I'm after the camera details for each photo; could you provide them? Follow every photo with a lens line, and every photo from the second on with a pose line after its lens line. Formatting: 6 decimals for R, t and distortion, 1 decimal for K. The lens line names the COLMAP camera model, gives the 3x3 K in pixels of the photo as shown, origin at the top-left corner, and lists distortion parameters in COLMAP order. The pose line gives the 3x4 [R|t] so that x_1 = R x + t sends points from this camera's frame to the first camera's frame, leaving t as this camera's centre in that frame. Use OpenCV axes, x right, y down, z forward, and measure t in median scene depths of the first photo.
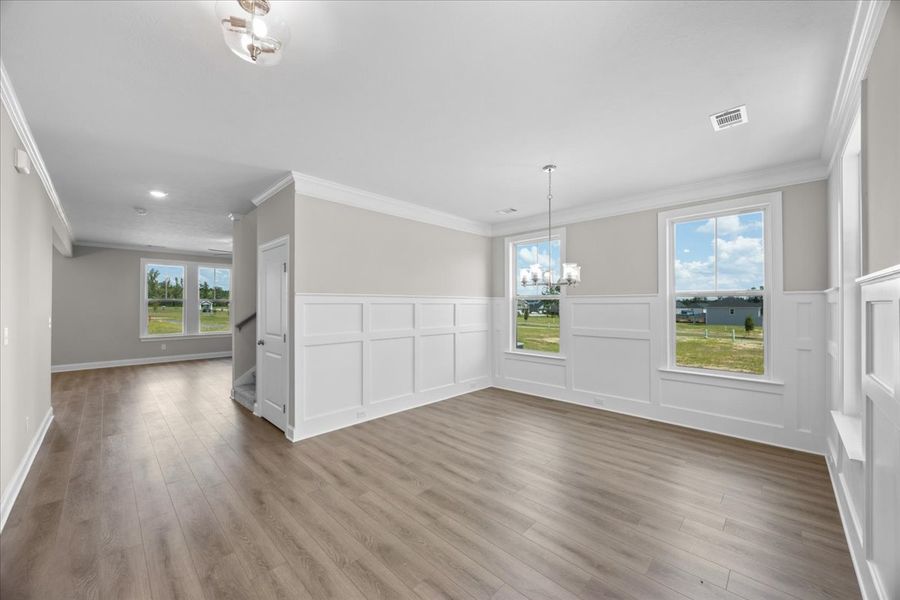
lens RADIAL K [[342.9, 0, 450.4], [0, 342.9, 302.6], [0, 0, 1]] dist [0.001977, -0.001252]
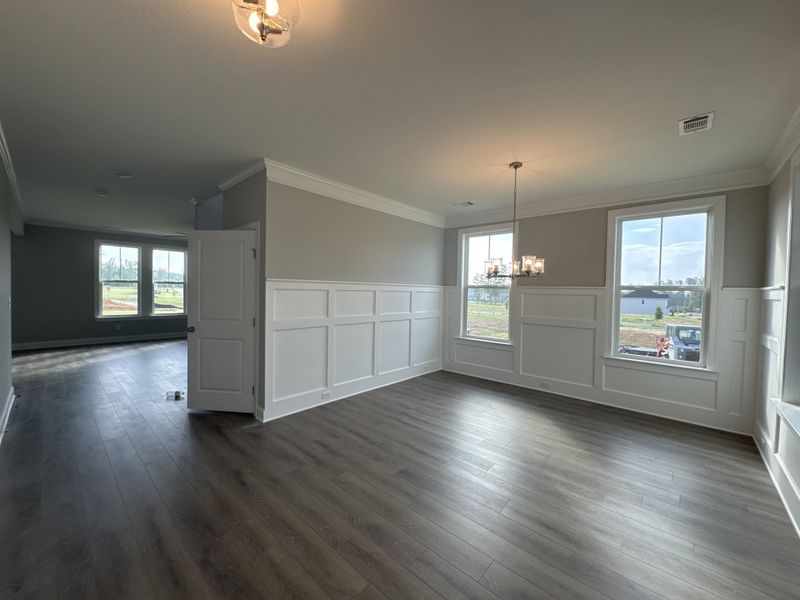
lens RADIAL K [[320.0, 0, 400.0], [0, 320.0, 298.9], [0, 0, 1]] dist [0.000423, -0.000234]
pose [[0.998723, 0.019675, 0.046523, -0.101401], [-0.021241, 0.999216, 0.033405, -0.008877], [-0.045829, -0.034351, 0.998359, 0.028592]]
